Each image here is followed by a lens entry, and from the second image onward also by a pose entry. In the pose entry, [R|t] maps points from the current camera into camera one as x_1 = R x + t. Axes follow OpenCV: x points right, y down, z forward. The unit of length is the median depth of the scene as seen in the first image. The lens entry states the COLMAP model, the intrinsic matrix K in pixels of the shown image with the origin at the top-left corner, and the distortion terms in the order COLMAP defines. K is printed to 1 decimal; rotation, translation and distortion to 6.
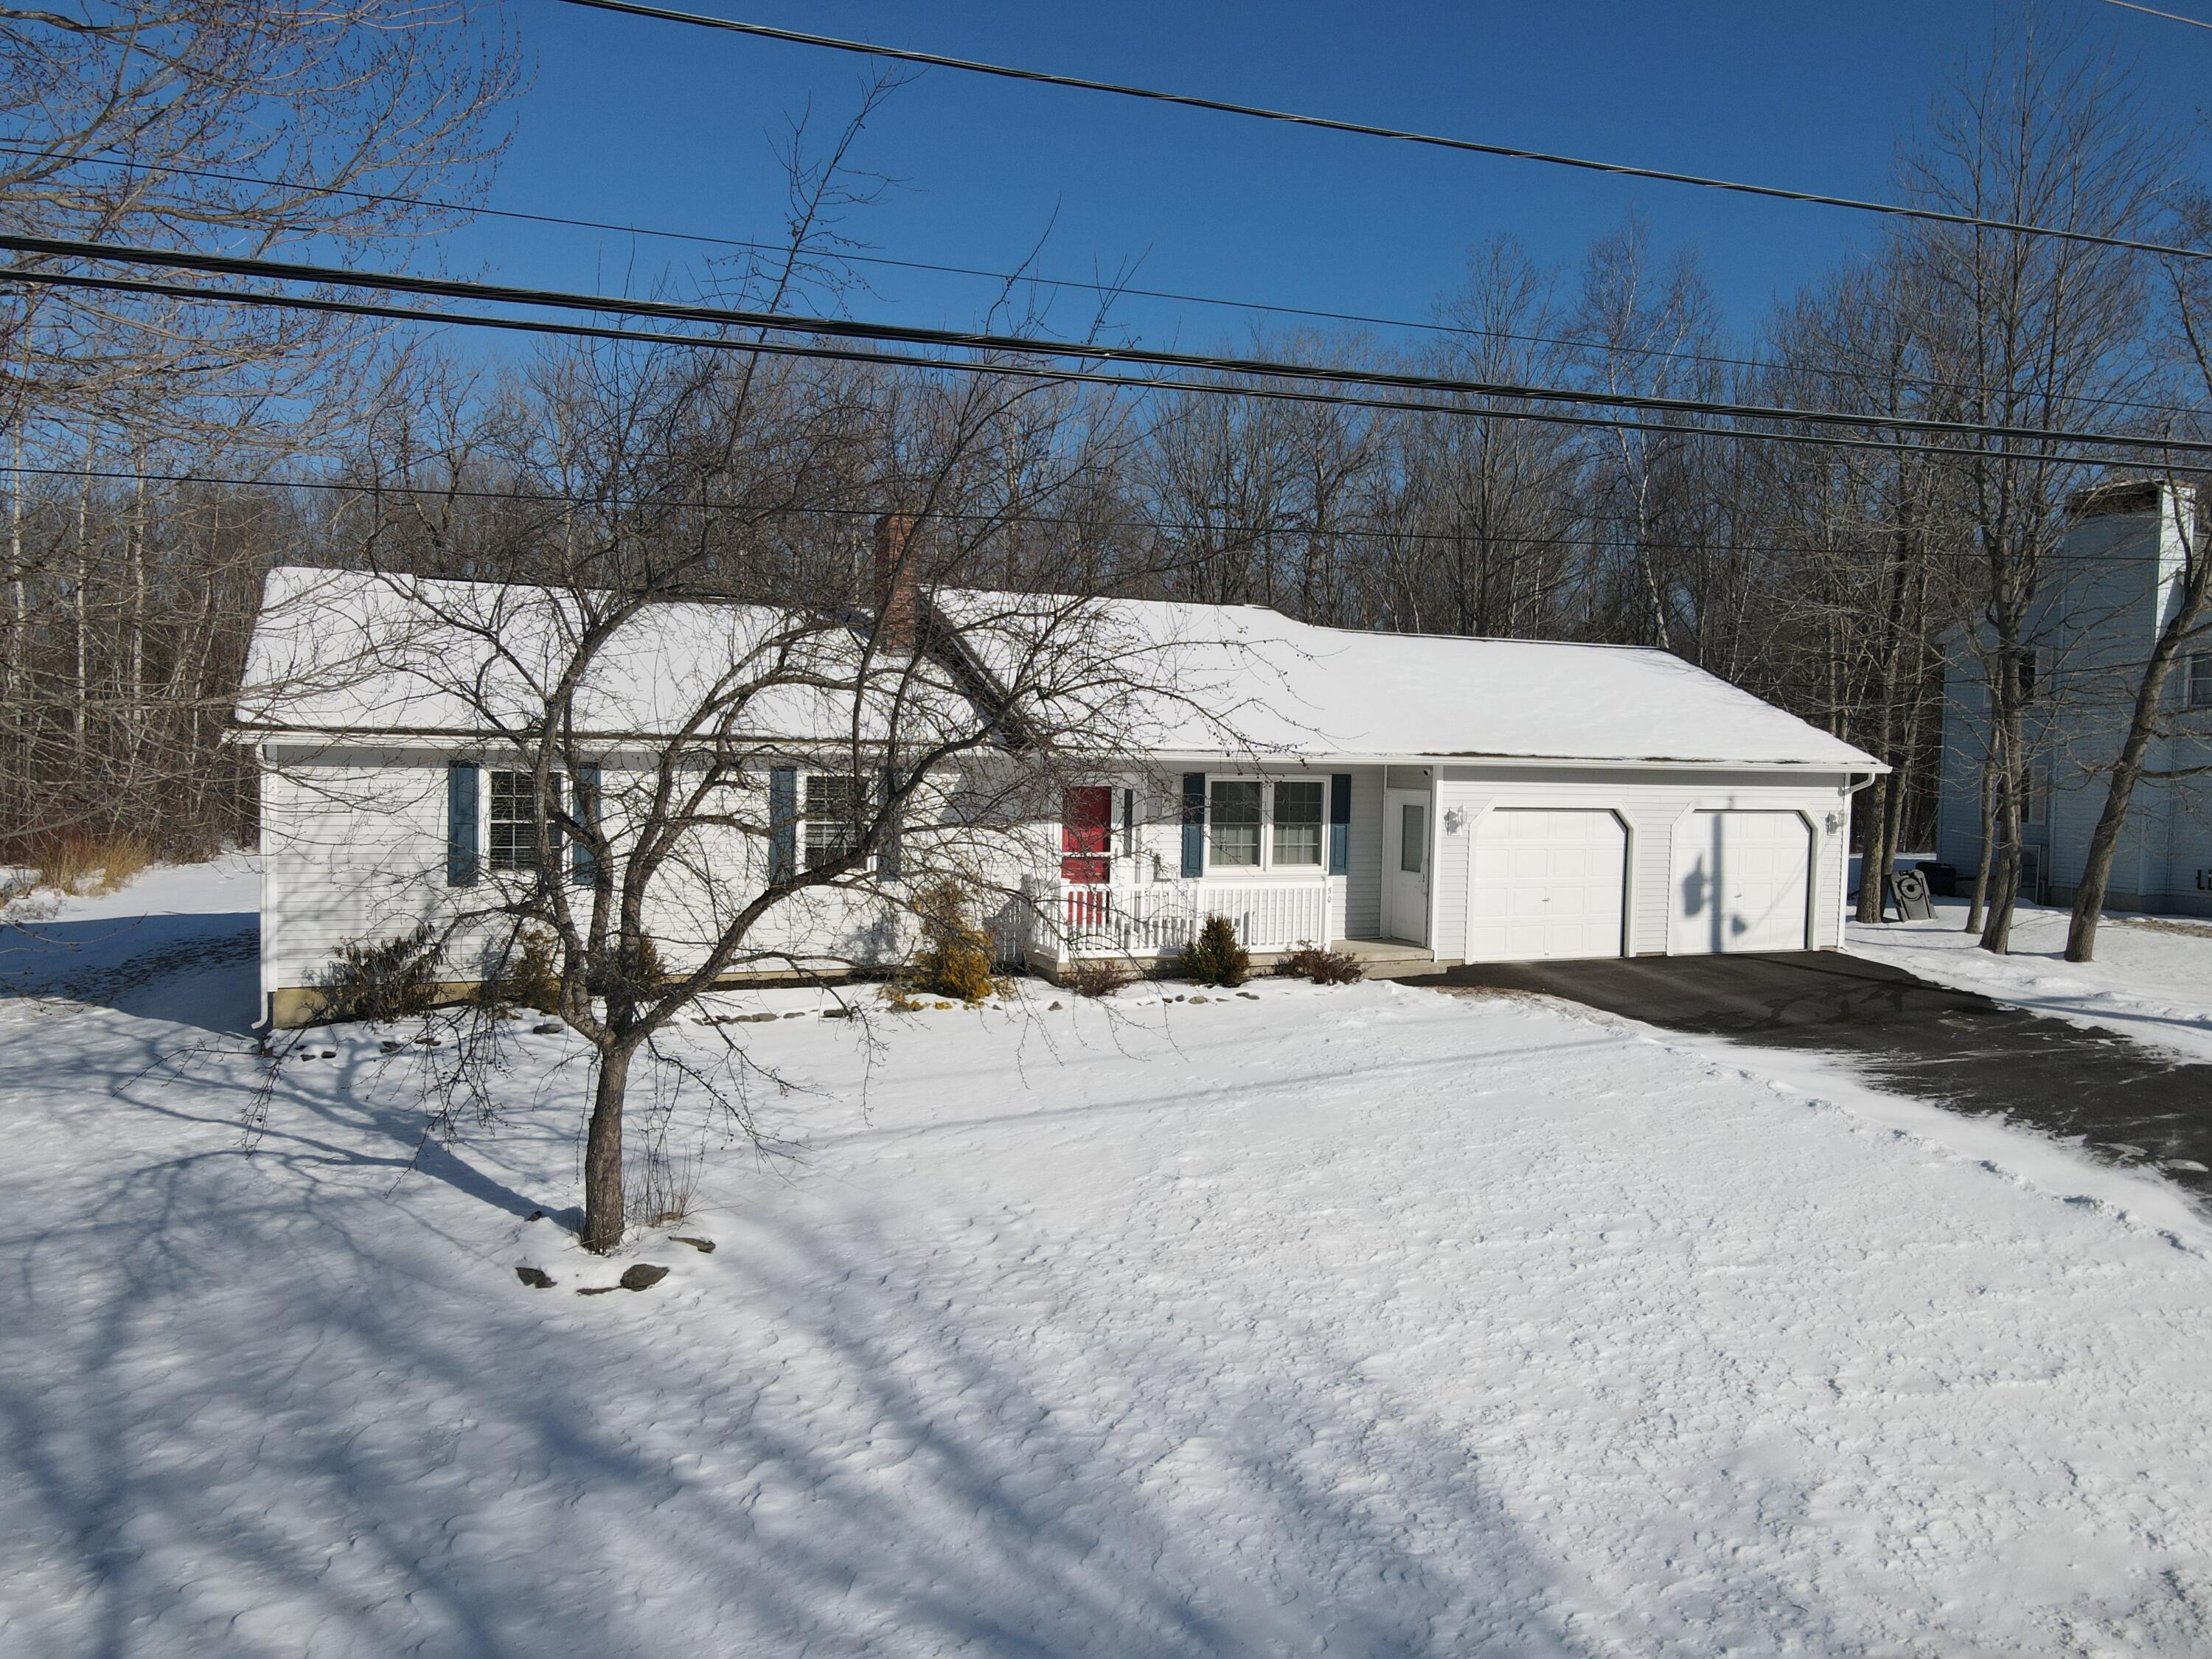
lens RADIAL K [[1625.7, 0, 1106.0], [0, 1625.7, 829.5], [0, 0, 1]] dist [-0.002067, 0.035817]
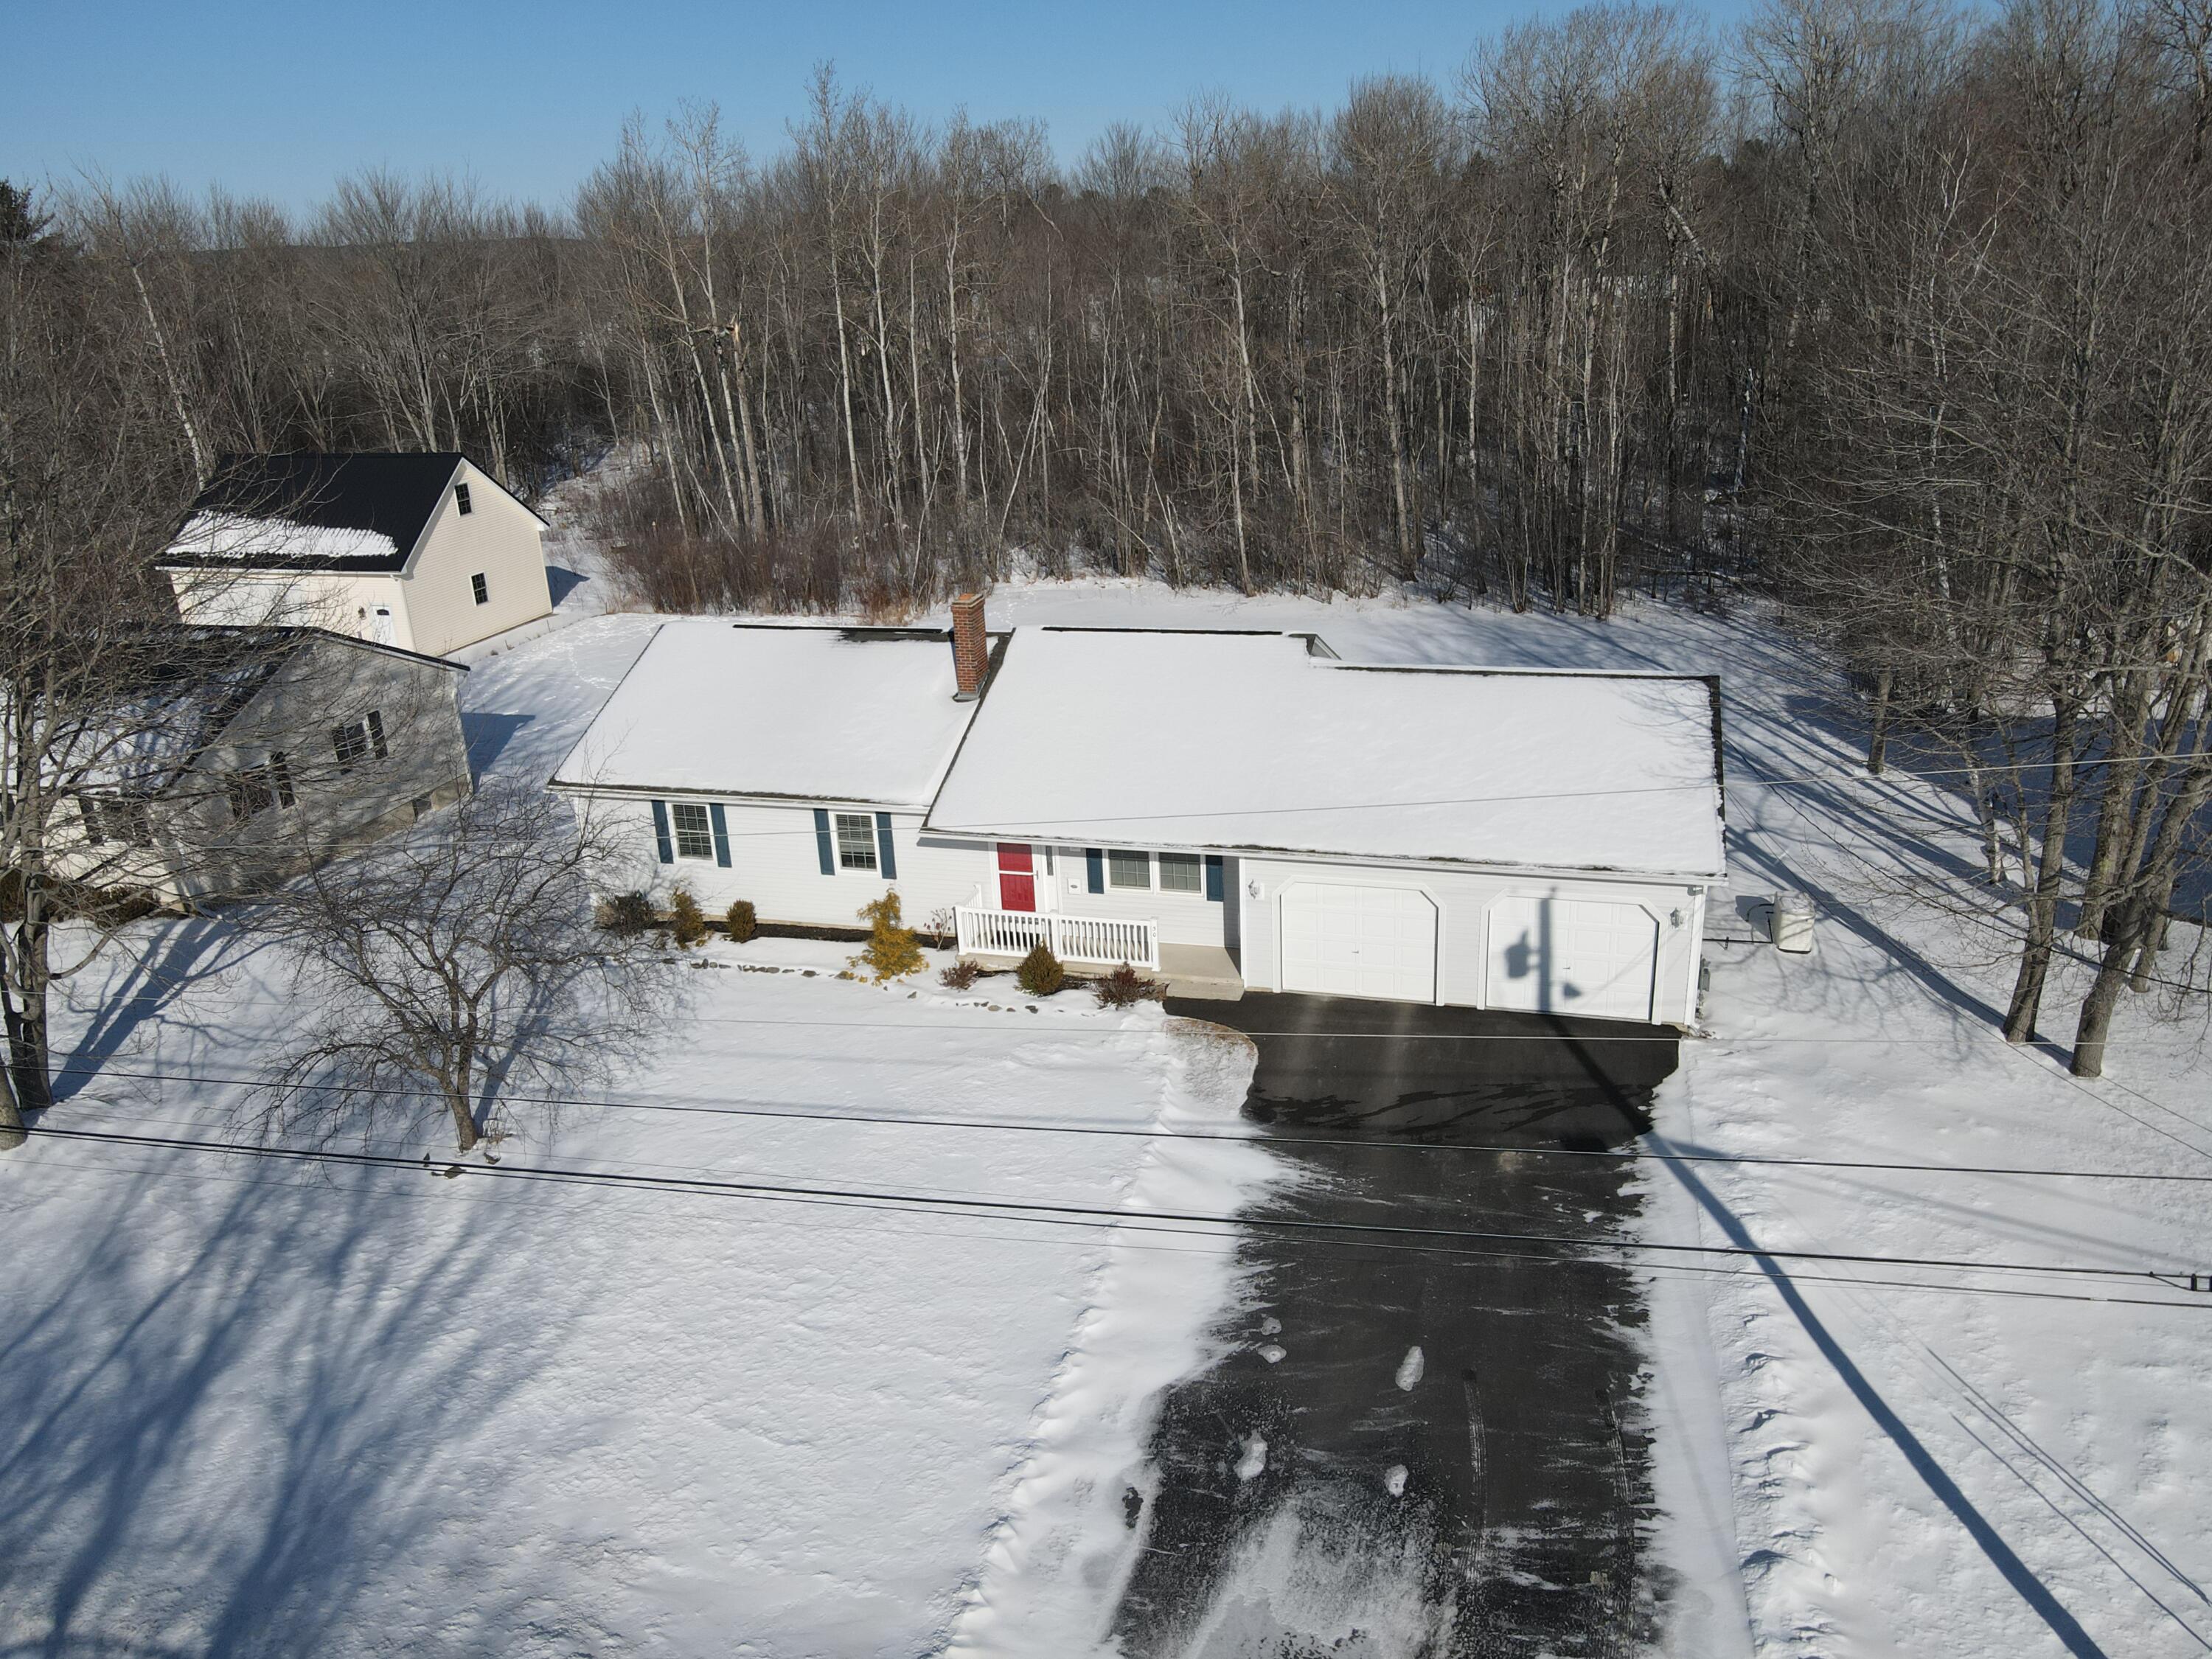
lens RADIAL K [[1625.7, 0, 1106.0], [0, 1625.7, 829.5], [0, 0, 1]] dist [-0.002067, 0.035817]
pose [[0.761819, 0.172516, -0.624396, 0.904082], [0.035619, 0.951272, 0.306288, -0.441355], [0.646810, -0.255577, 0.718552, 0.012753]]
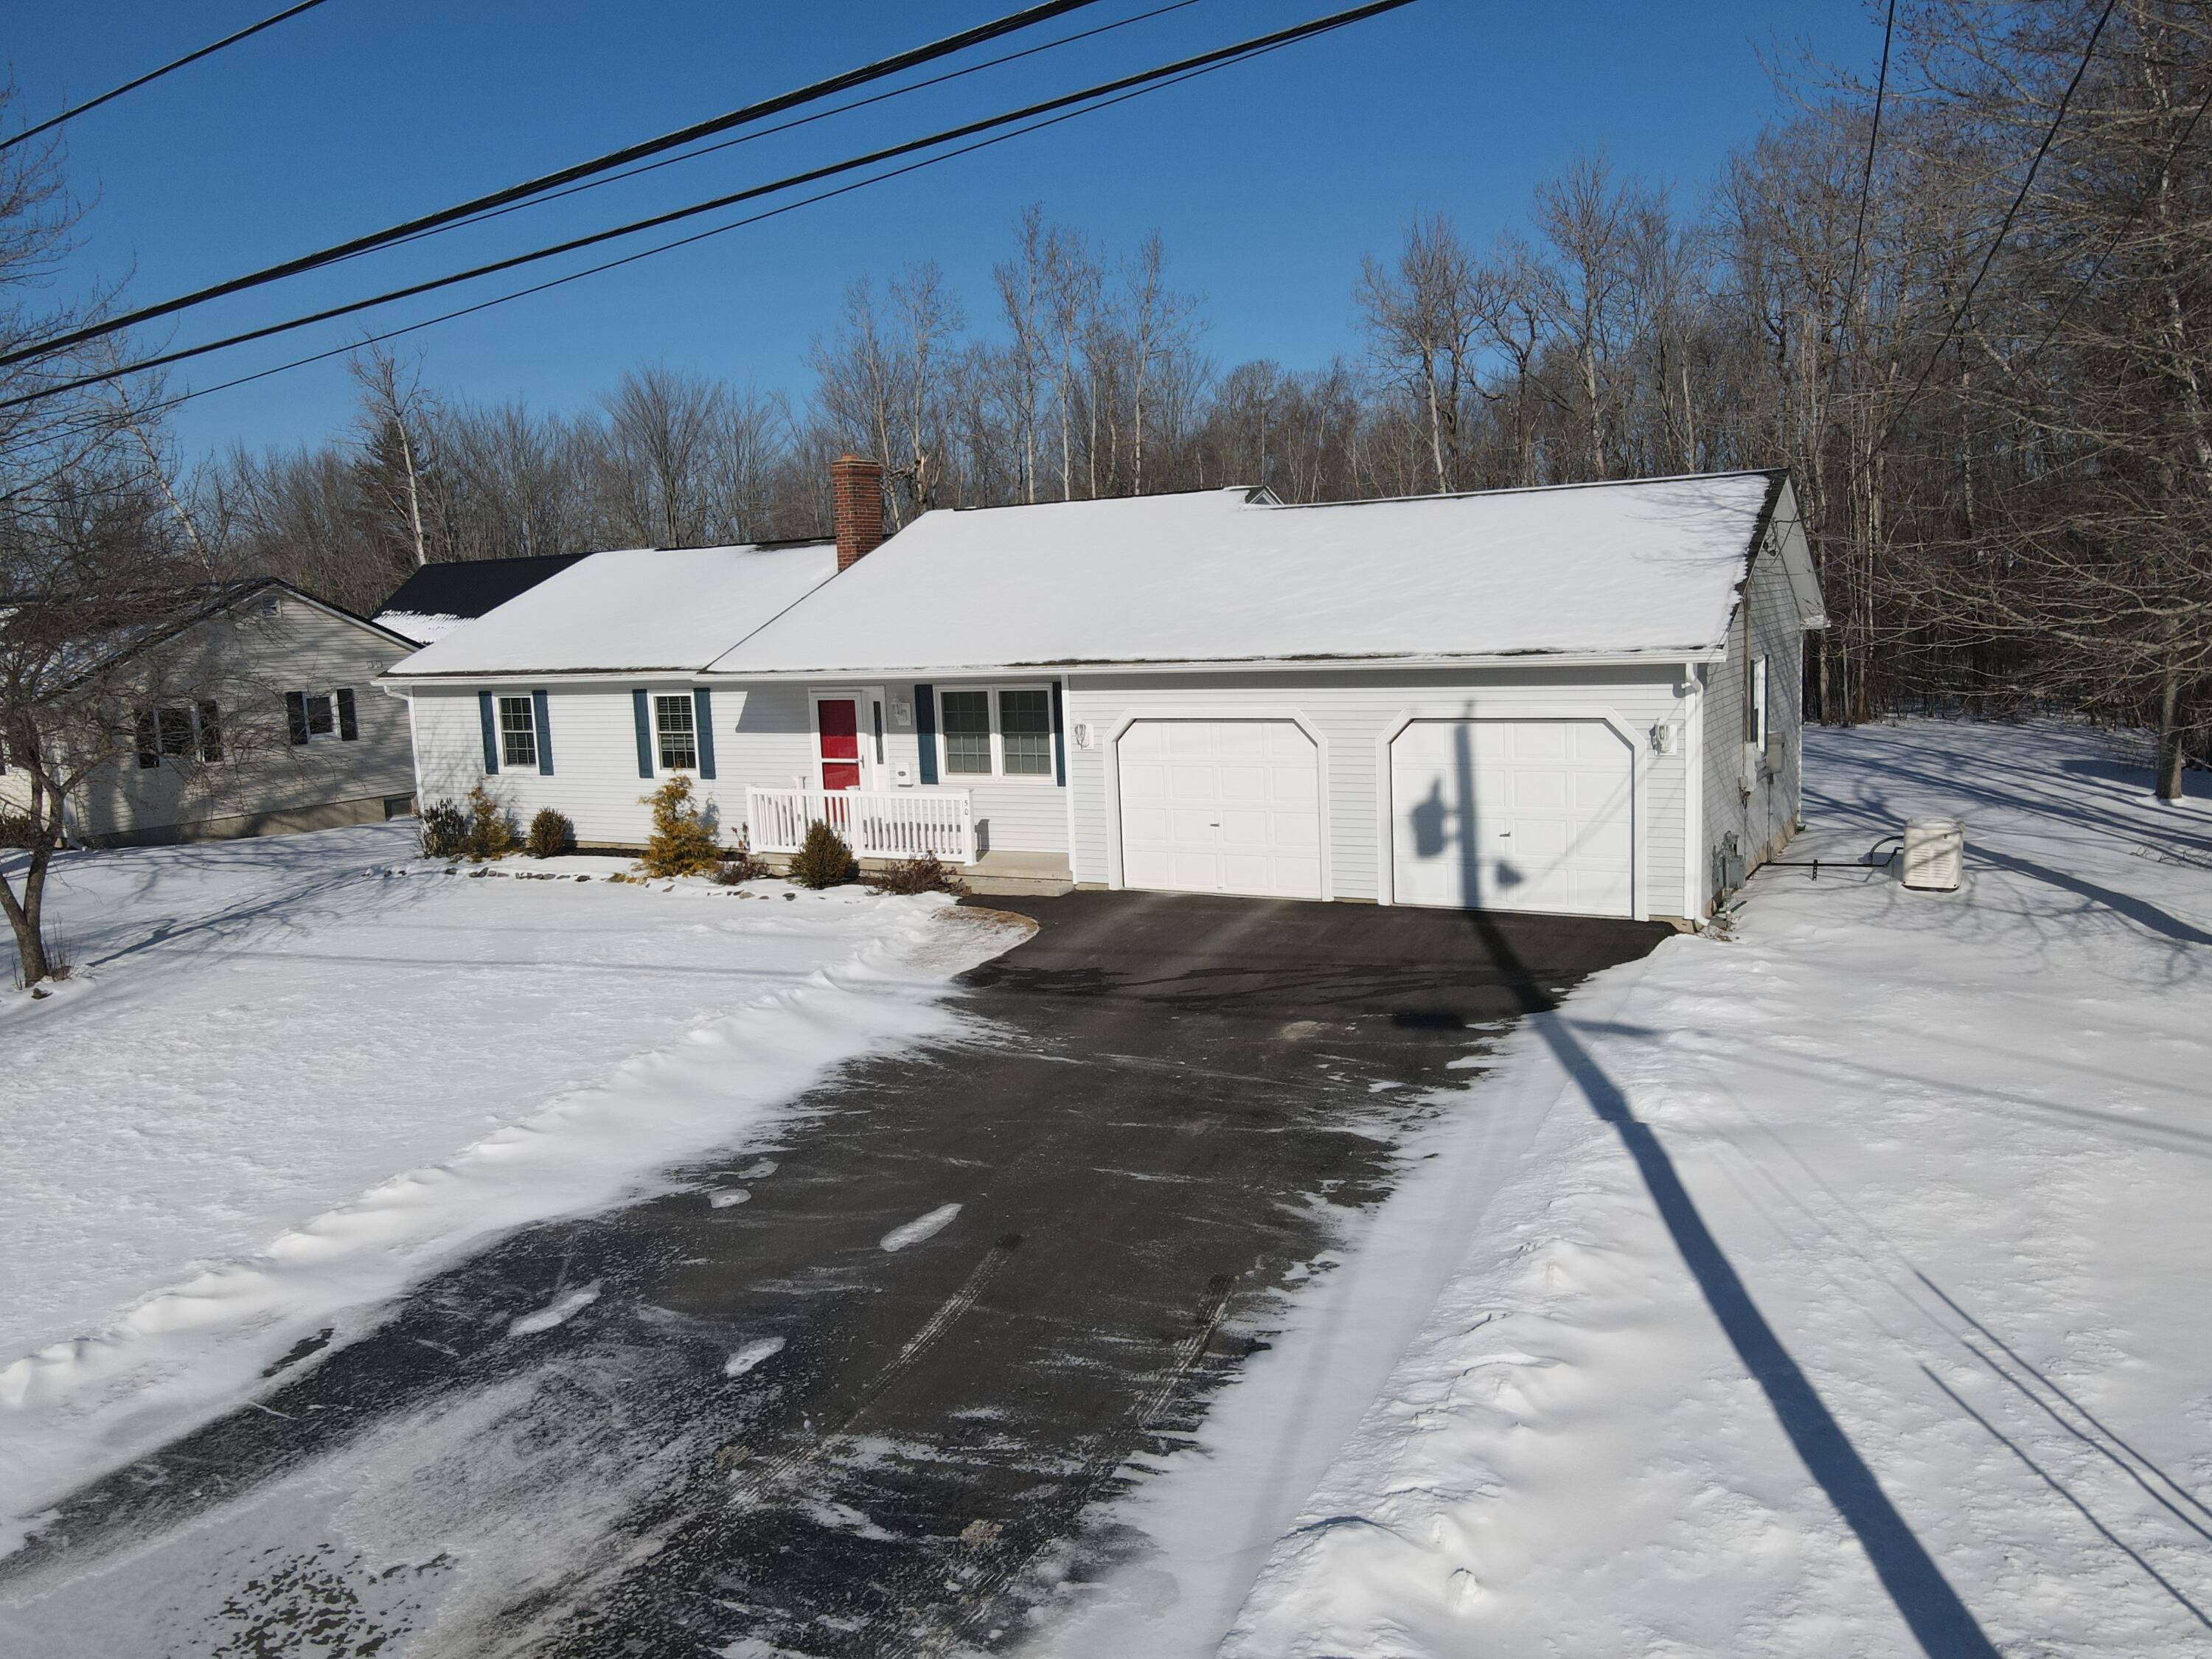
lens RADIAL K [[1625.7, 0, 1106.0], [0, 1625.7, 829.5], [0, 0, 1]] dist [-0.002067, 0.035817]
pose [[0.590901, 0.065724, -0.804063, 0.951637], [0.019411, 0.995229, 0.095615, -0.038761], [0.806511, -0.072107, 0.586806, 0.459300]]
